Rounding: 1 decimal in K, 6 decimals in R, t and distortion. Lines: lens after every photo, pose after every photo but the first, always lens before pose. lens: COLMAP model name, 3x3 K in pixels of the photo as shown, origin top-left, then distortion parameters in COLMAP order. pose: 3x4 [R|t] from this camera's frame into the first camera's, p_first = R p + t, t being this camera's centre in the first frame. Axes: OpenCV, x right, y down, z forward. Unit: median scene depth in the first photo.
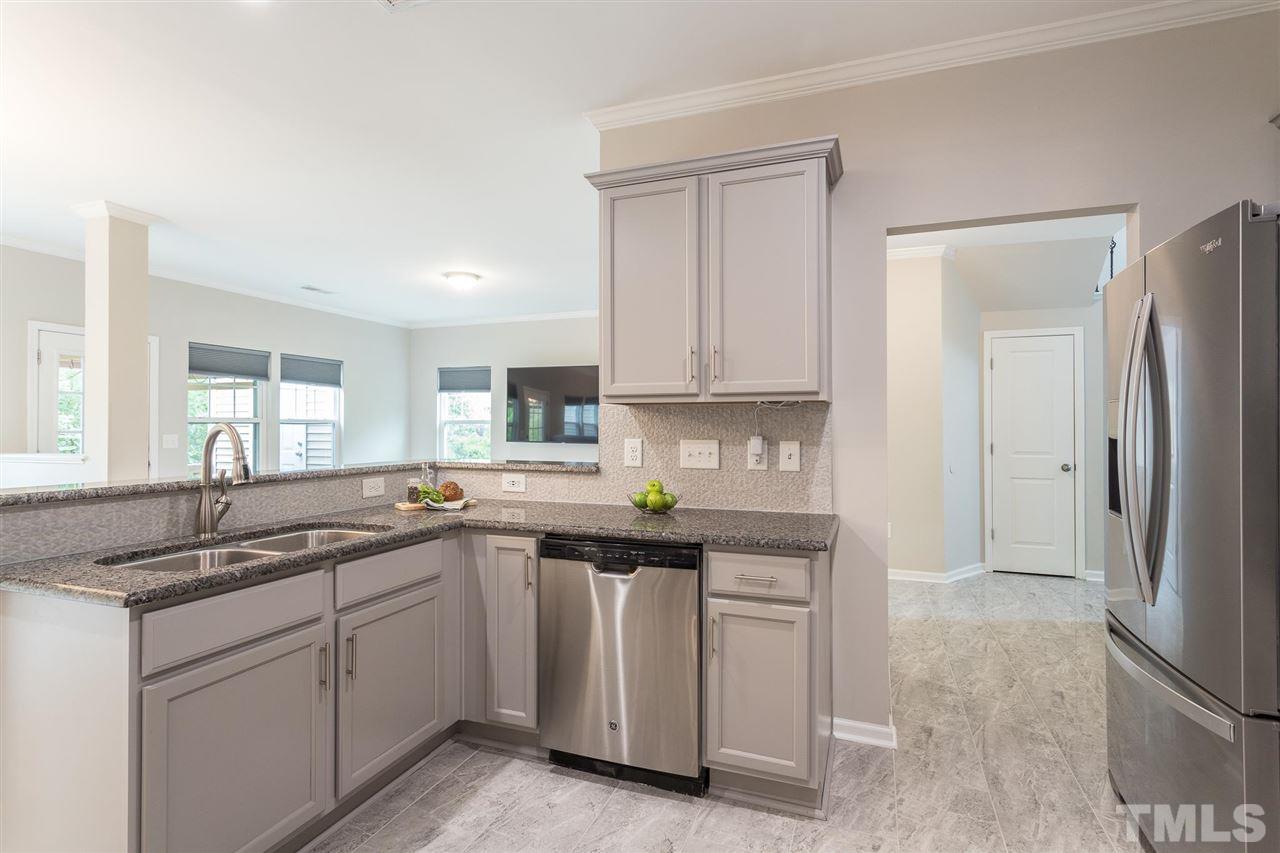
lens RADIAL K [[624.9, 0, 640.0], [0, 624.9, 426.5], [0, 0, 1]] dist [0.006882, 0.000451]
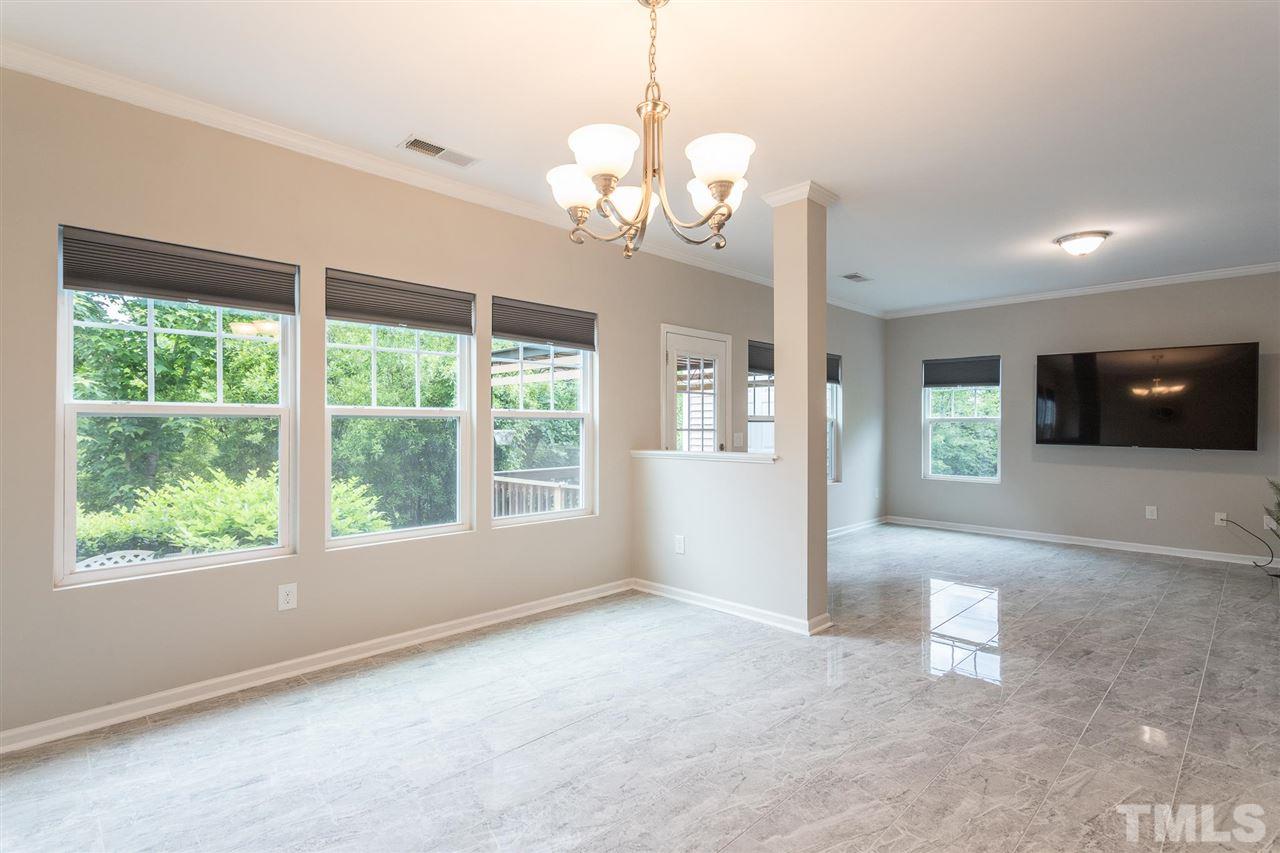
lens RADIAL K [[607.6, 0, 642.9], [0, 607.6, 415.8], [0, 0, 1]] dist [0.002236, 0.000395]
pose [[0.907004, -0.003387, -0.421109, -0.361678], [-0.003422, 0.999875, -0.015413, 0.001412], [0.421108, 0.015421, 0.906879, 0.042734]]
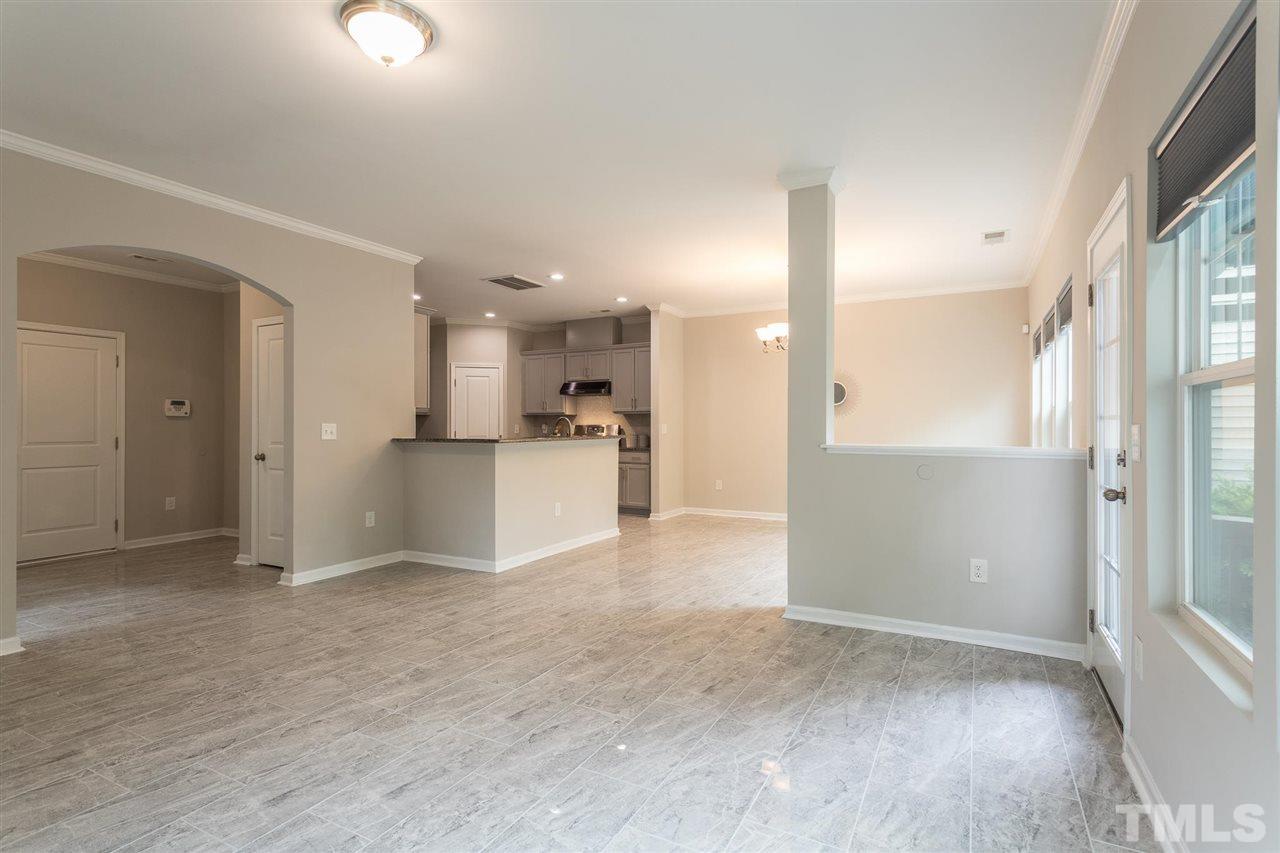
lens RADIAL K [[624.9, 0, 640.0], [0, 624.9, 426.5], [0, 0, 1]] dist [0.006882, 0.000451]
pose [[-0.990563, 0.003301, 0.137021, -0.386599], [0.003882, 0.999985, 0.003972, 0.008736], [-0.137006, 0.004466, -0.990560, 1.065492]]
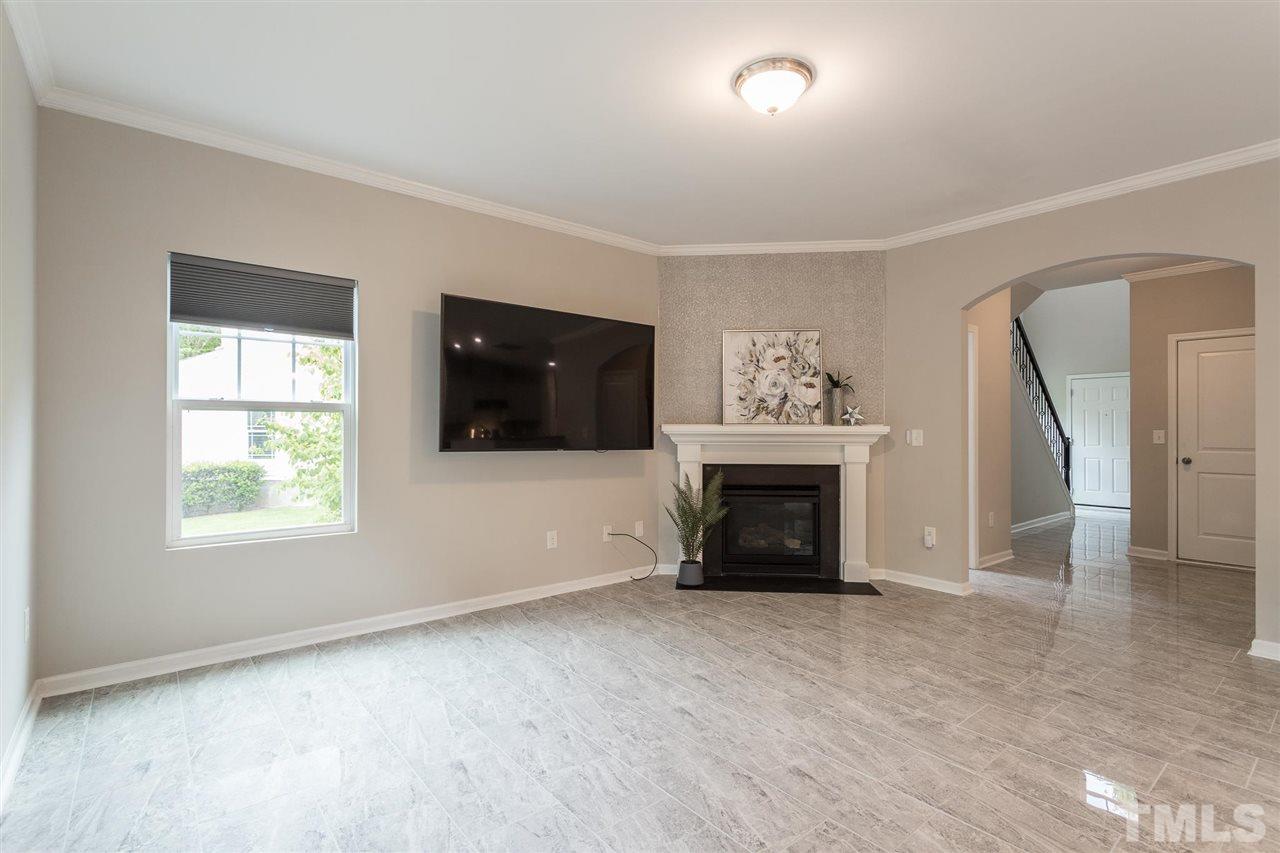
lens RADIAL K [[611.9, 0, 645.4], [0, 611.9, 421.7], [0, 0, 1]] dist [0.001320, 0.000669]
pose [[0.499404, 0.013378, 0.866266, -0.553041], [-0.003157, 0.999902, -0.013621, 0.008660], [-0.866364, 0.004067, 0.499397, 0.666510]]
